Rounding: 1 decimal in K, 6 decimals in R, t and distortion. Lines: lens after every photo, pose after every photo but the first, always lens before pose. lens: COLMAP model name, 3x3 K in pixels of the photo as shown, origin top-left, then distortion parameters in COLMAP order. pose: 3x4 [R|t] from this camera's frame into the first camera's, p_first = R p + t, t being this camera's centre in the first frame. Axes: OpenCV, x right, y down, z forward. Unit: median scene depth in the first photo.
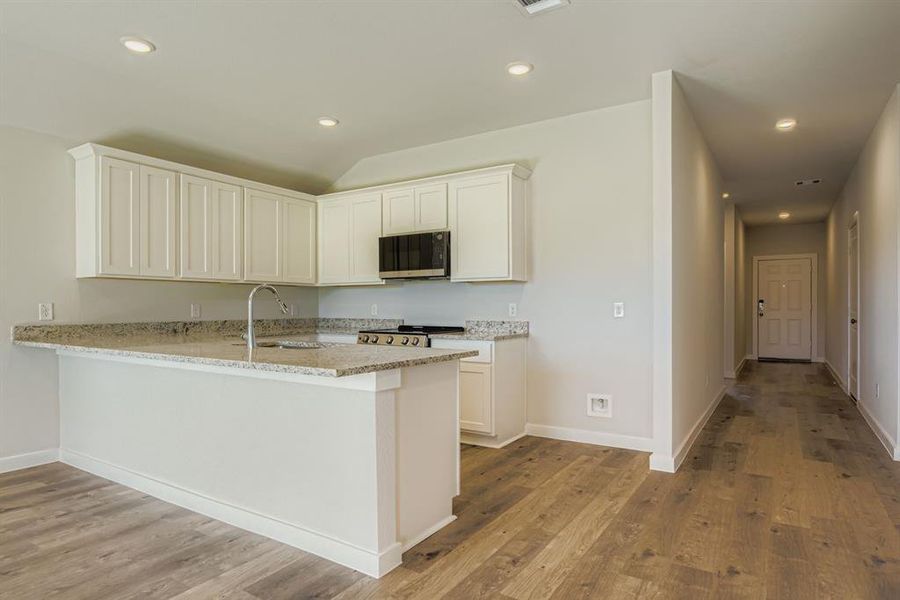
lens RADIAL K [[520.6, 0, 452.1], [0, 520.6, 307.2], [0, 0, 1]] dist [0.003189, 0.000519]
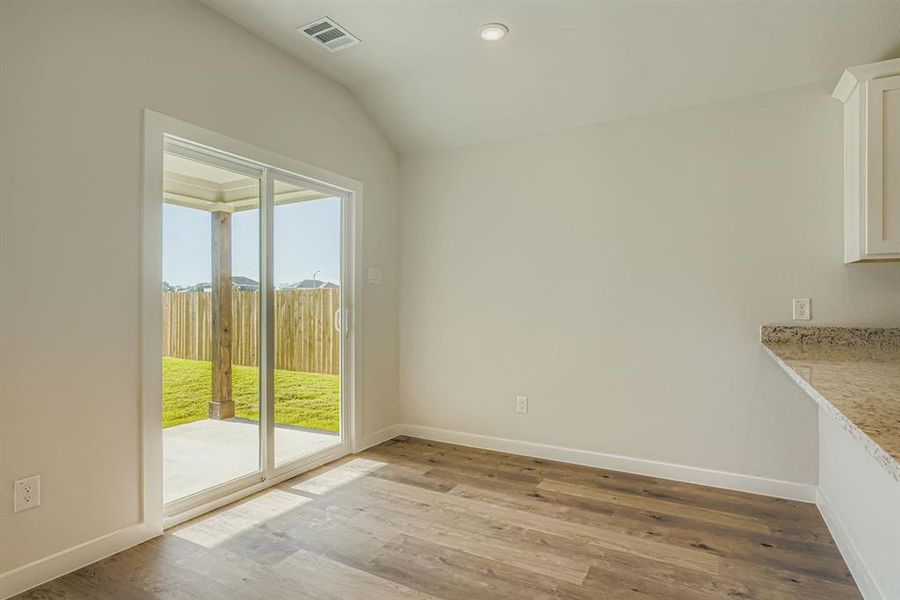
lens RADIAL K [[473.5, 0, 445.5], [0, 473.5, 304.2], [0, 0, 1]] dist [-0.003939, -0.000260]
pose [[0.055922, 0.002649, -0.998432, -0.080987], [-0.001995, 0.999995, 0.002541, 0.000045], [0.998433, 0.001850, 0.055927, 0.367391]]
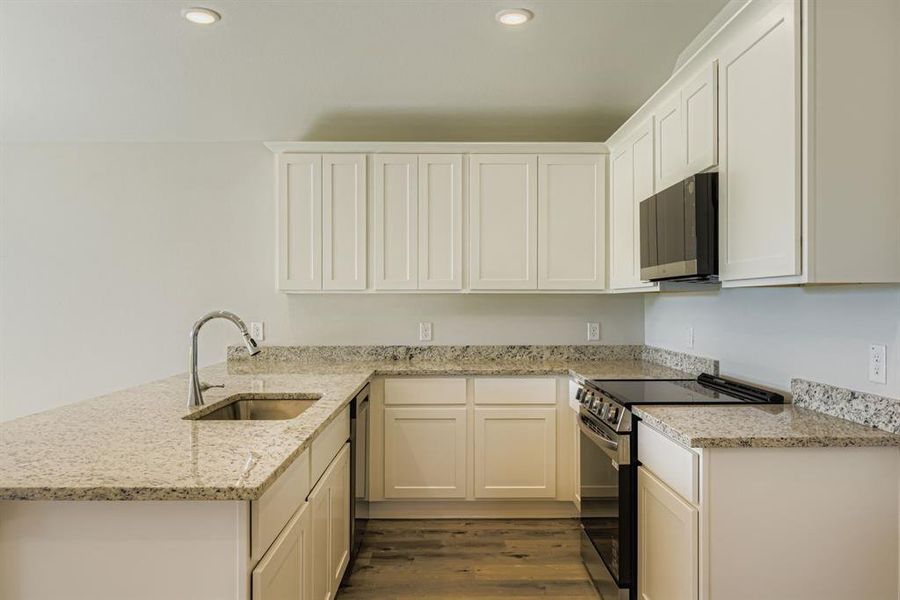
lens RADIAL K [[676.0, 0, 453.3], [0, 676.0, 306.3], [0, 0, 1]] dist [0.031716, 0.010386]
pose [[0.557112, 0.004840, -0.830423, 0.368124], [-0.001698, 0.999988, 0.004689, -0.037572], [0.830436, -0.001203, 0.557113, 0.538230]]
